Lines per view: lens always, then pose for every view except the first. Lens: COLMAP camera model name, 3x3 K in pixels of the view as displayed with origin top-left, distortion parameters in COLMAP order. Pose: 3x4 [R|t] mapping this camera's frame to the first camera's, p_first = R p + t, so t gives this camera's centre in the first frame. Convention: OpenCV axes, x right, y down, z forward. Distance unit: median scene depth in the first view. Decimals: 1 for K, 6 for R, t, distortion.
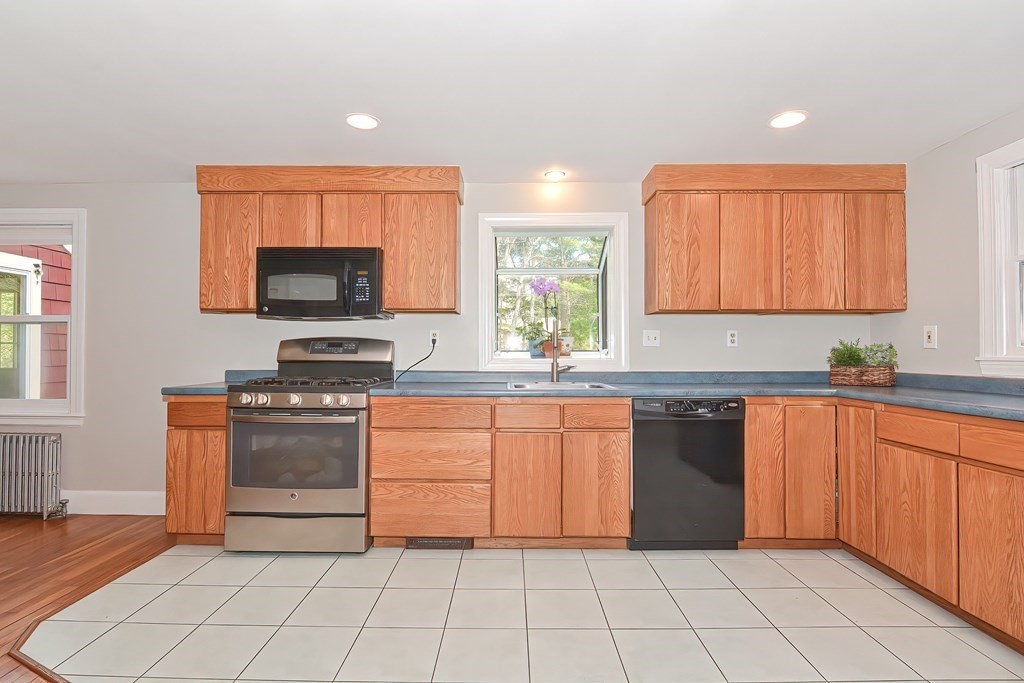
lens RADIAL K [[494.5, 0, 506.9], [0, 494.5, 344.9], [0, 0, 1]] dist [0.004839, -0.009312]
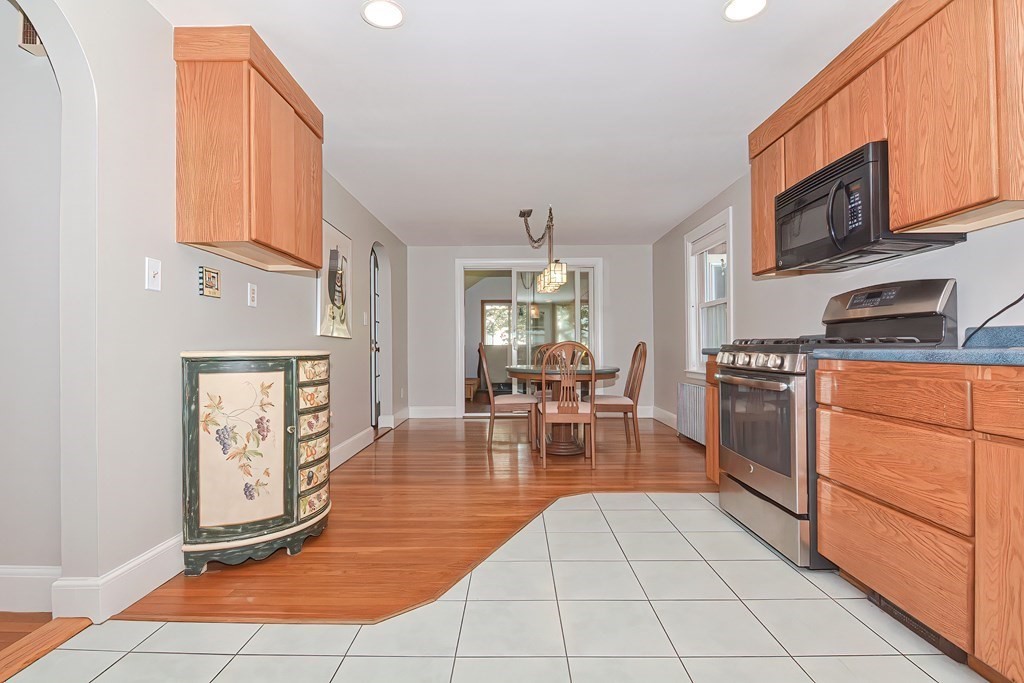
lens RADIAL K [[494.5, 0, 505.1], [0, 494.5, 345.7], [0, 0, 1]] dist [0.004839, -0.009312]
pose [[-0.007386, -0.010010, -0.999923, 0.409919], [0.023328, 0.999676, -0.010180, 0.074083], [0.999701, -0.023401, -0.007150, 0.505070]]
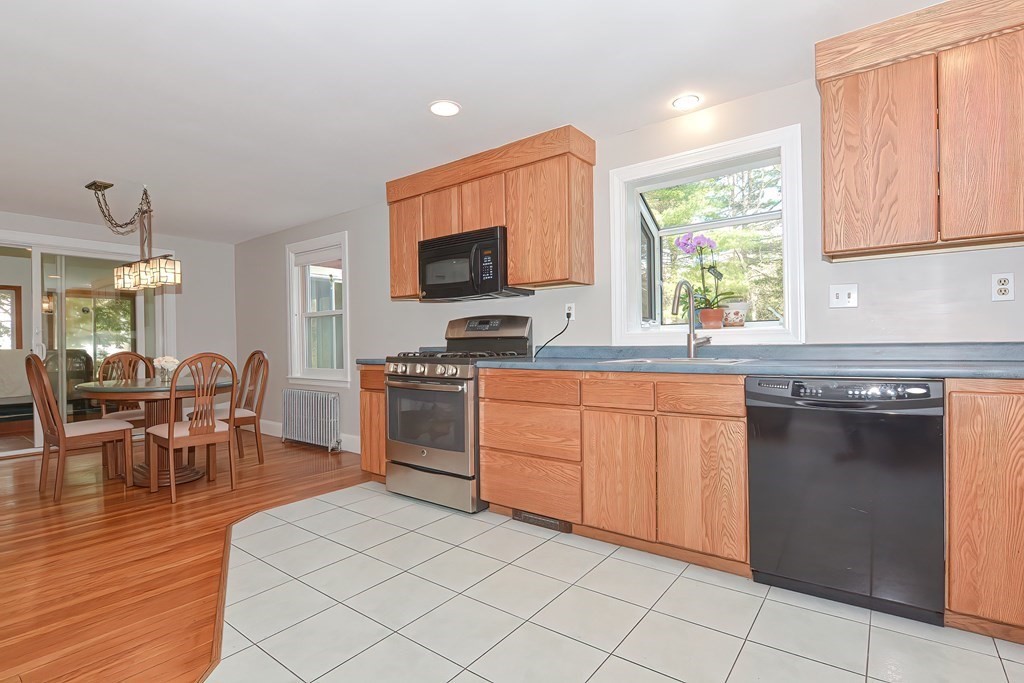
lens RADIAL K [[494.5, 0, 506.8], [0, 494.5, 345.5], [0, 0, 1]] dist [0.004839, -0.009312]
pose [[0.798168, -0.010596, -0.602341, 0.373532], [0.025435, 0.999547, 0.016120, 0.036805], [0.601897, -0.028187, 0.798076, 0.179240]]
